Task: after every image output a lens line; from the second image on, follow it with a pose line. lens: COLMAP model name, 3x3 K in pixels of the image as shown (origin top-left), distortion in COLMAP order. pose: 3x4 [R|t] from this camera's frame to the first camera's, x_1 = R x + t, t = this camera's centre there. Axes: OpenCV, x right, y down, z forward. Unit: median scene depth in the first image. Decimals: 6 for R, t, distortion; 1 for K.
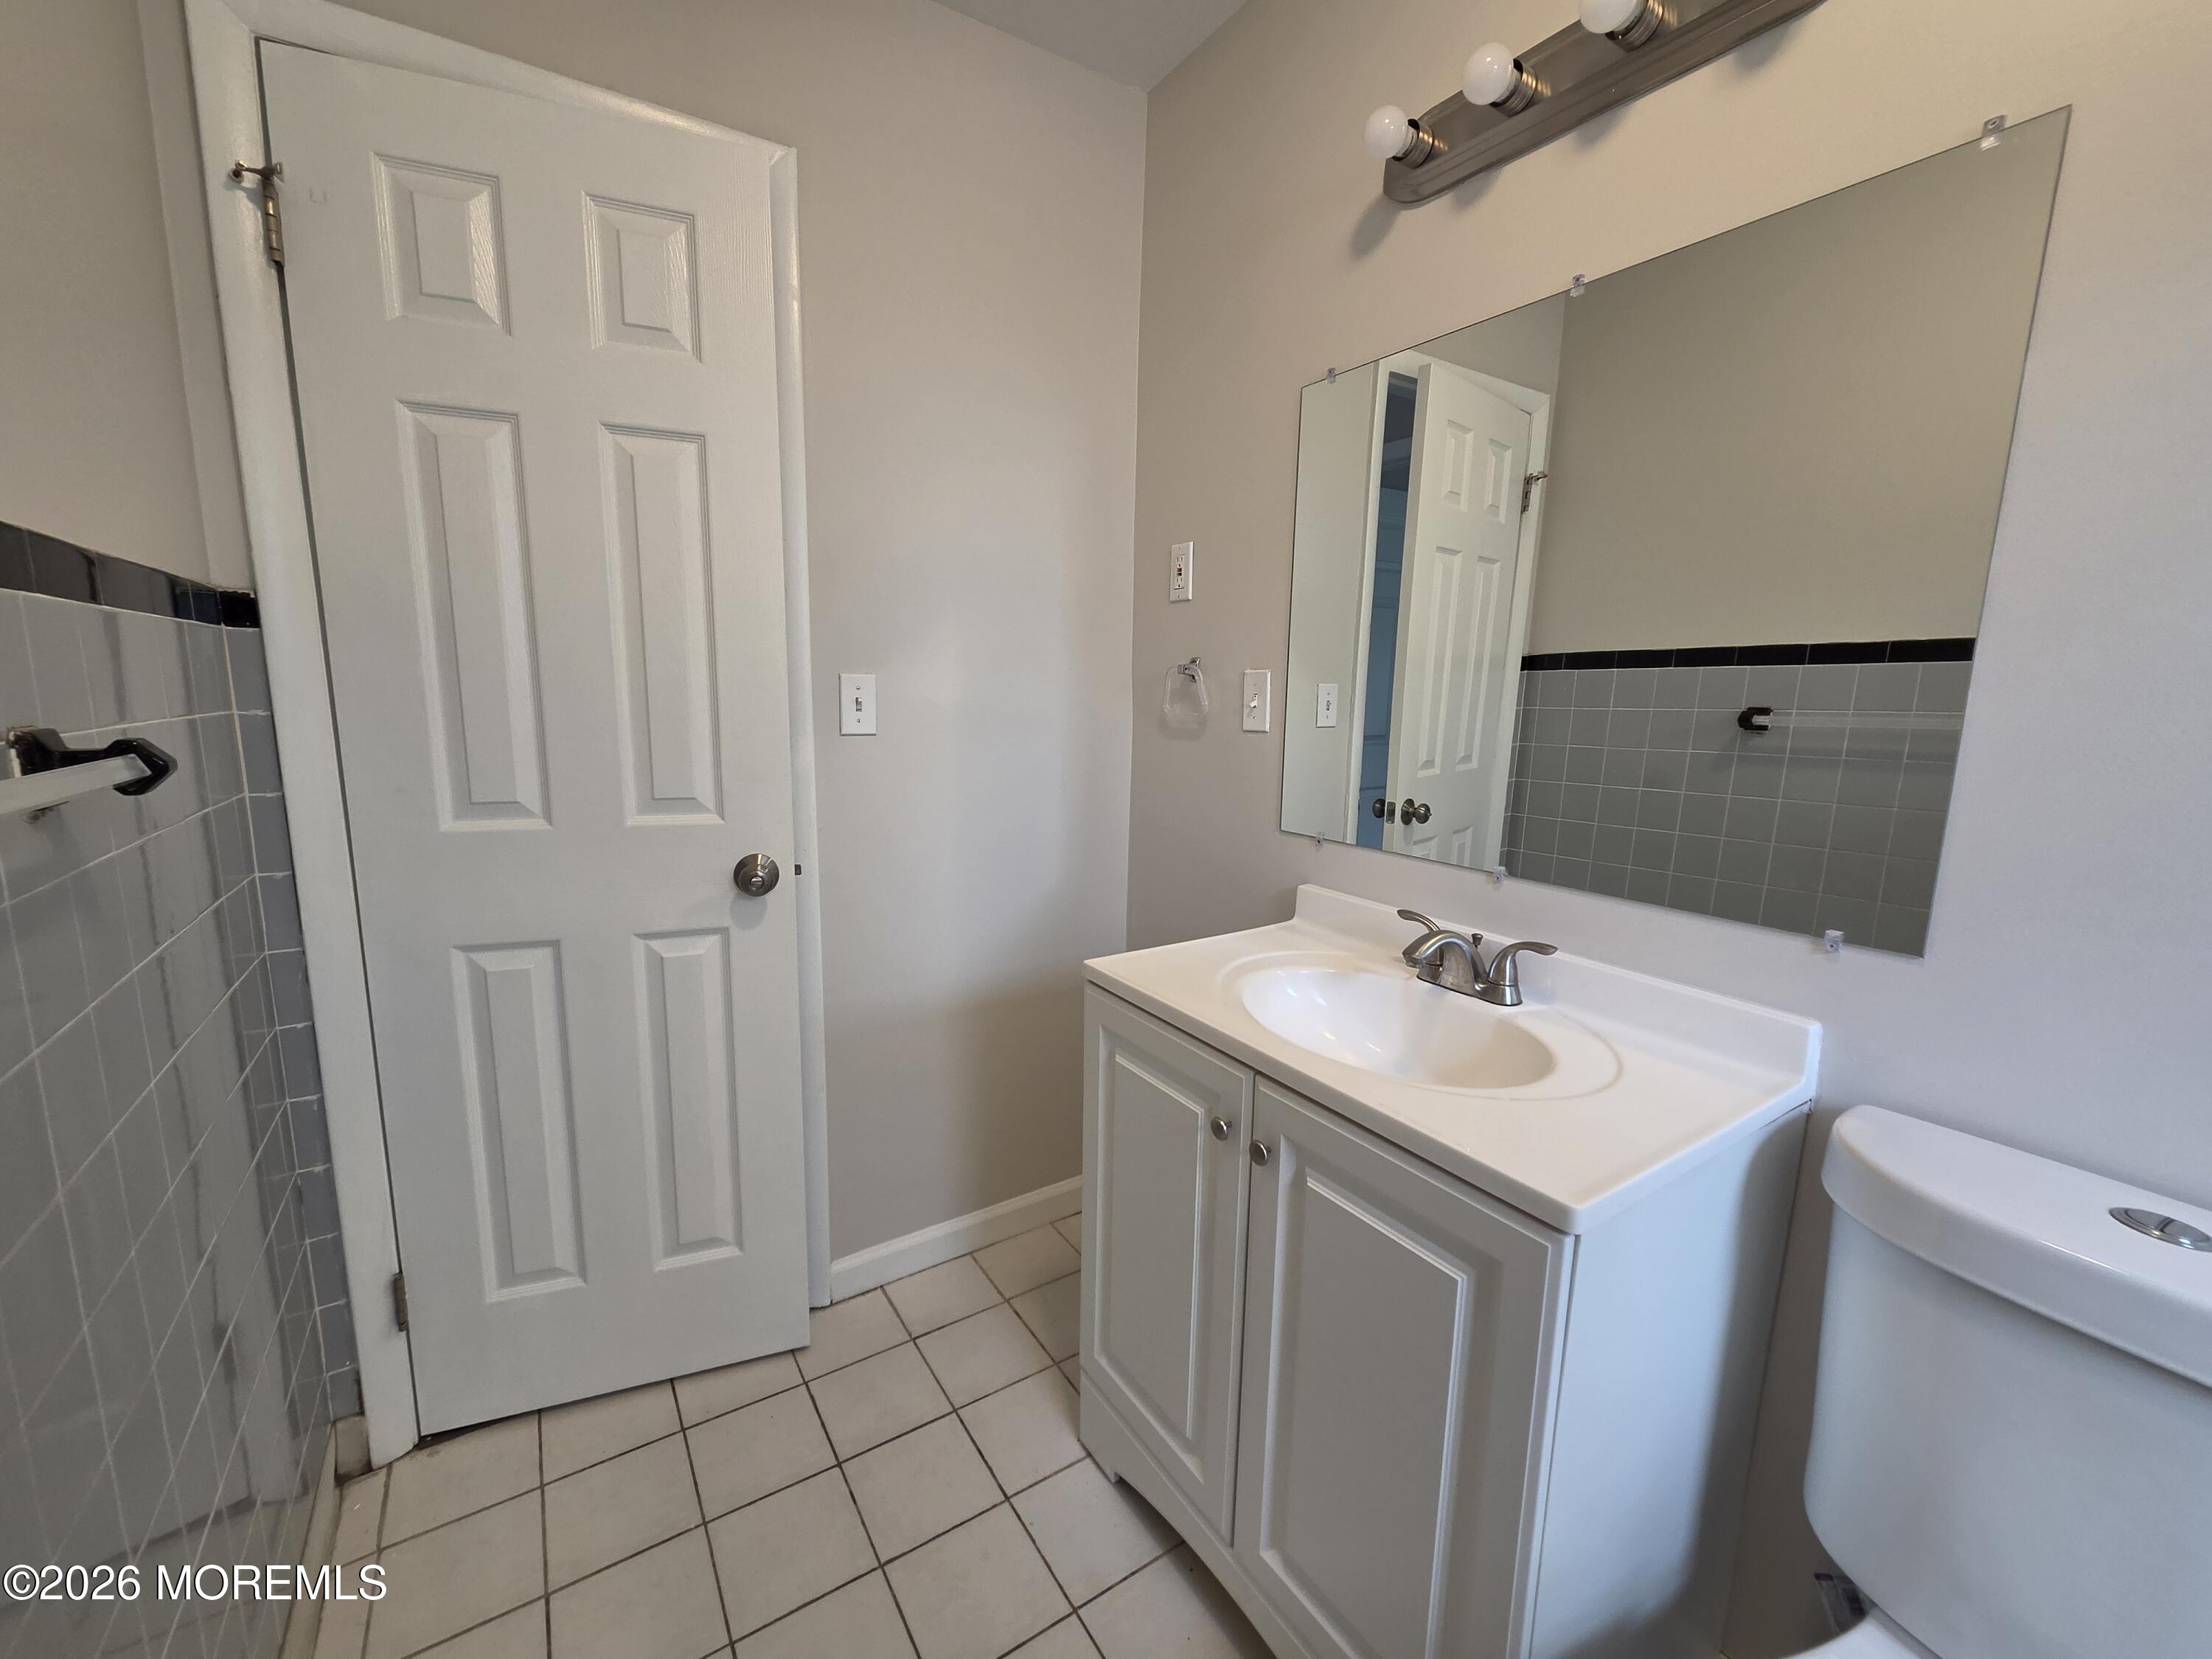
lens RADIAL K [[907.5, 0, 1106.7], [0, 907.5, 830.8], [0, 0, 1]] dist [0.001273, -0.000077]
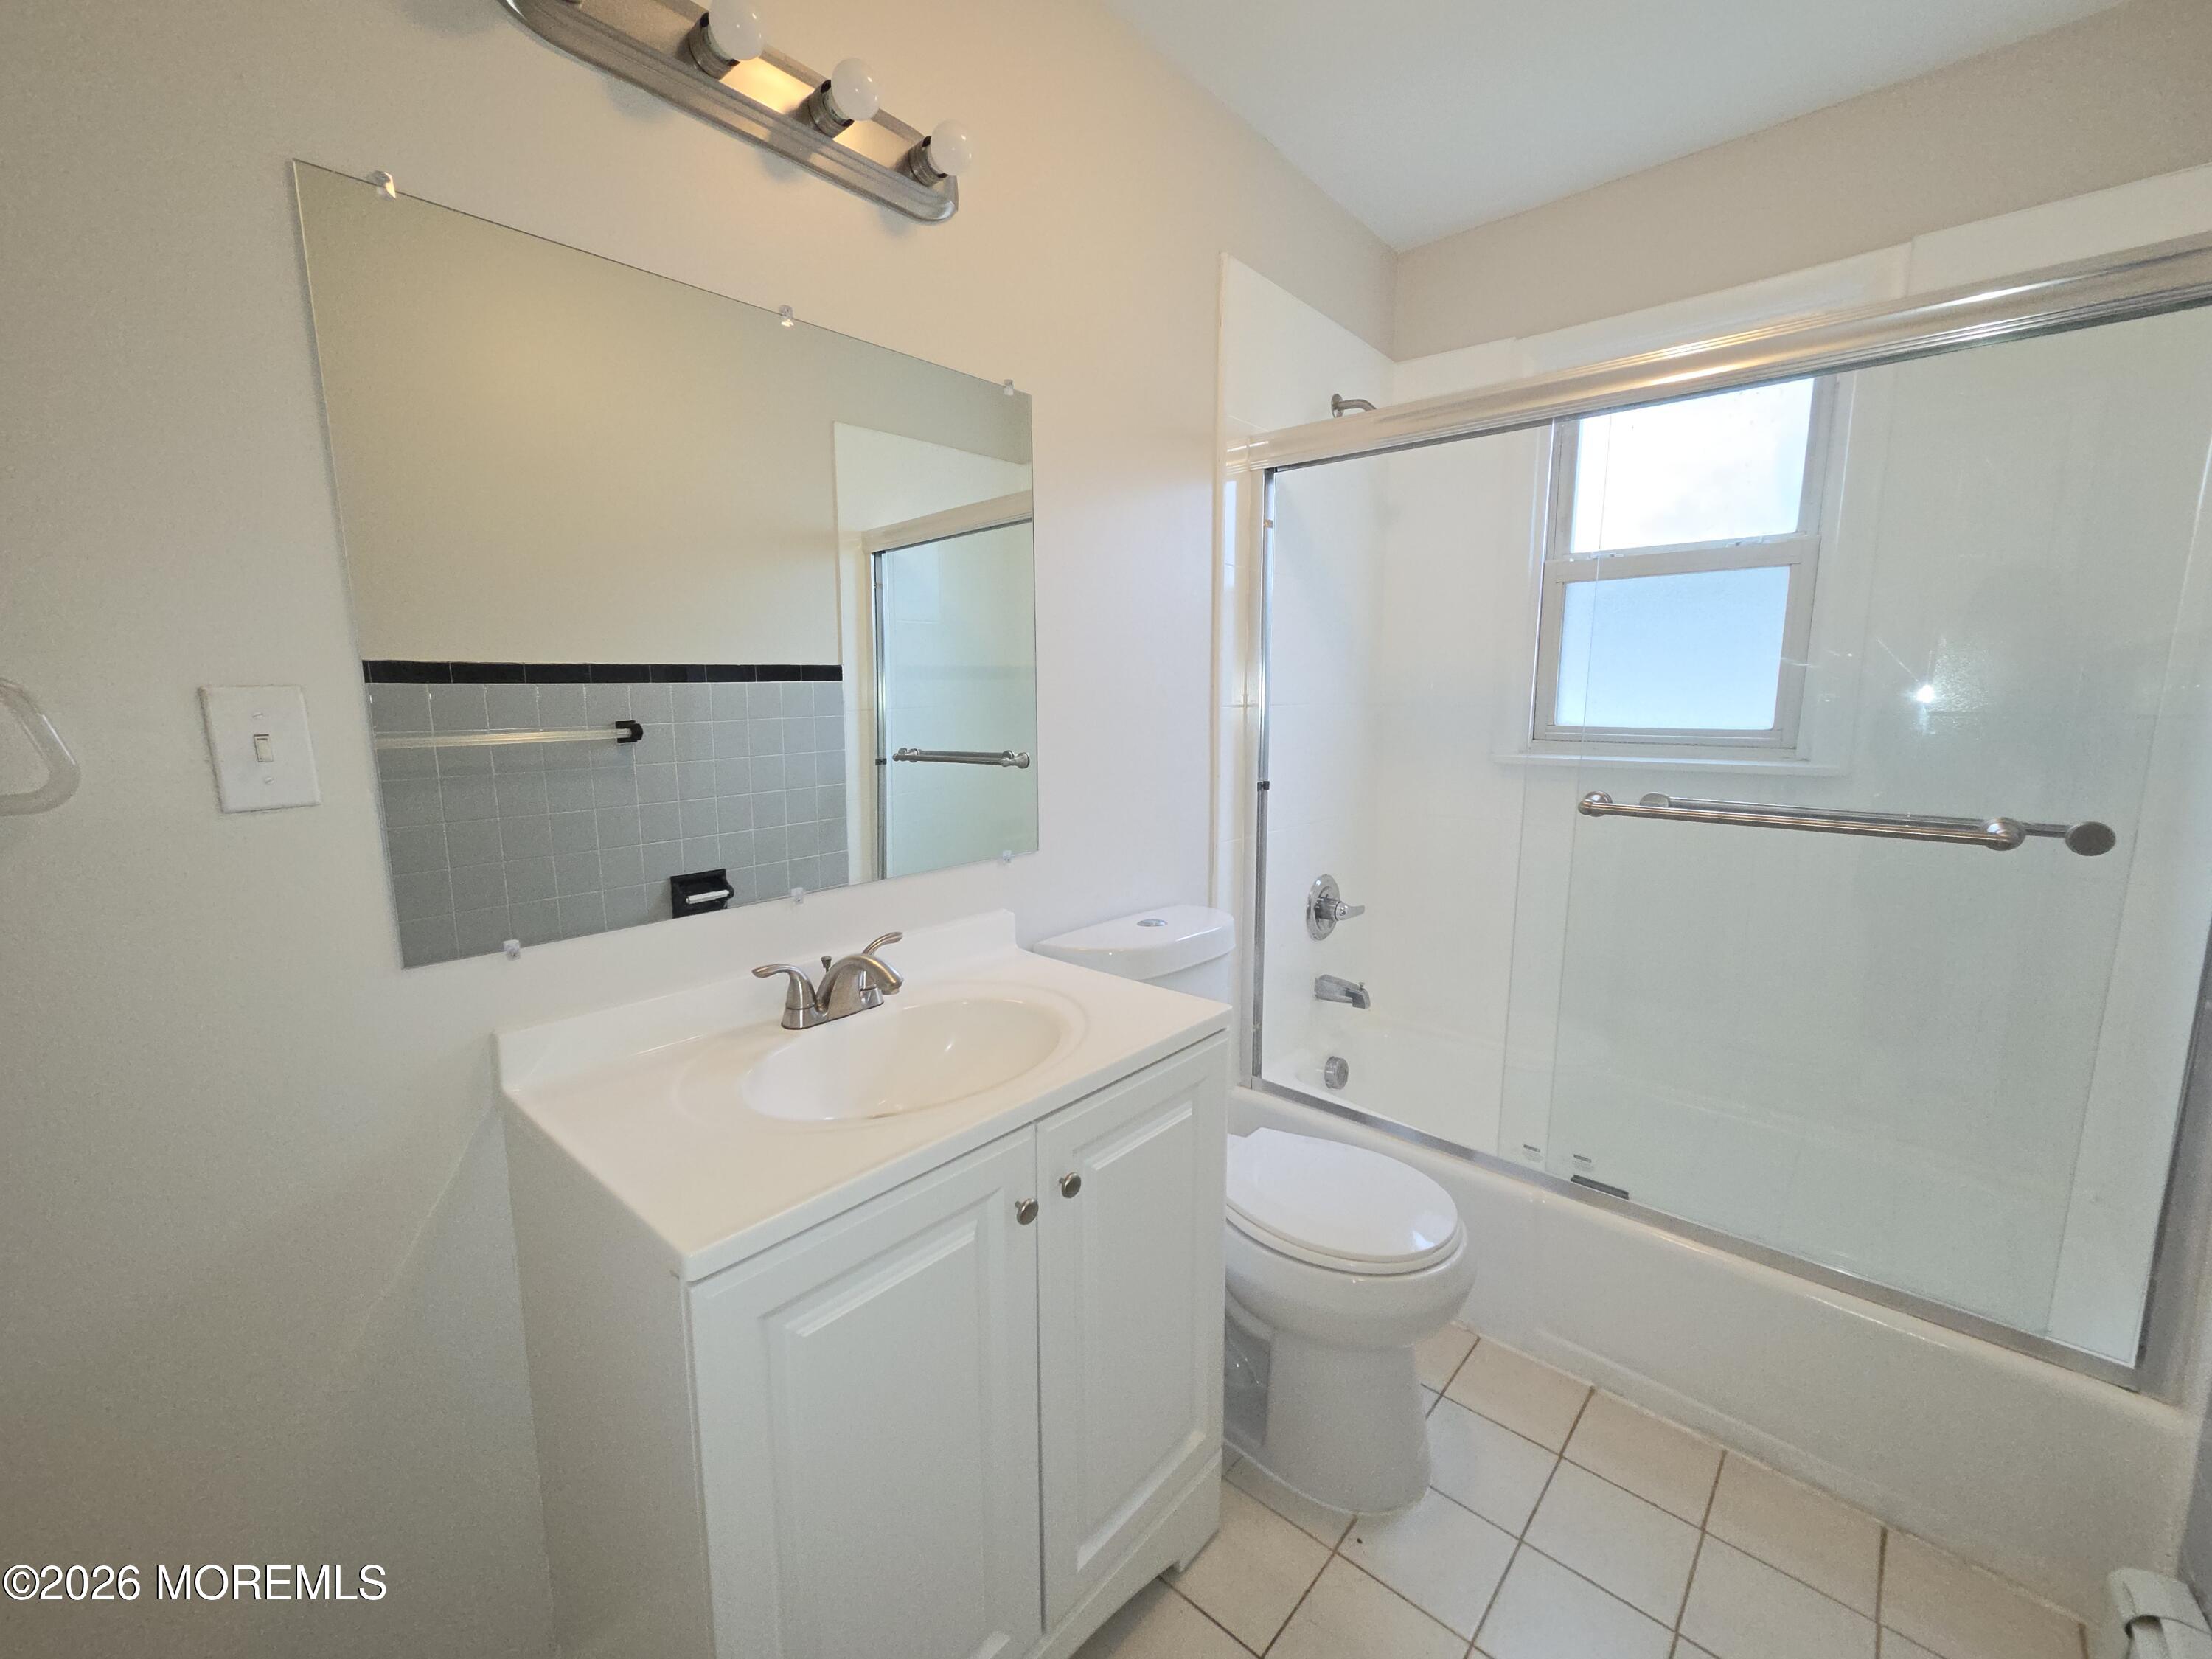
lens RADIAL K [[907.8, 0, 1106.6], [0, 907.8, 833.7], [0, 0, 1]] dist [0.003142, 0.000361]
pose [[-0.258647, -0.140595, 0.955685, -0.539497], [0.170902, 0.967084, 0.188525, -0.133989], [-0.950733, 0.212090, -0.226105, 0.863340]]
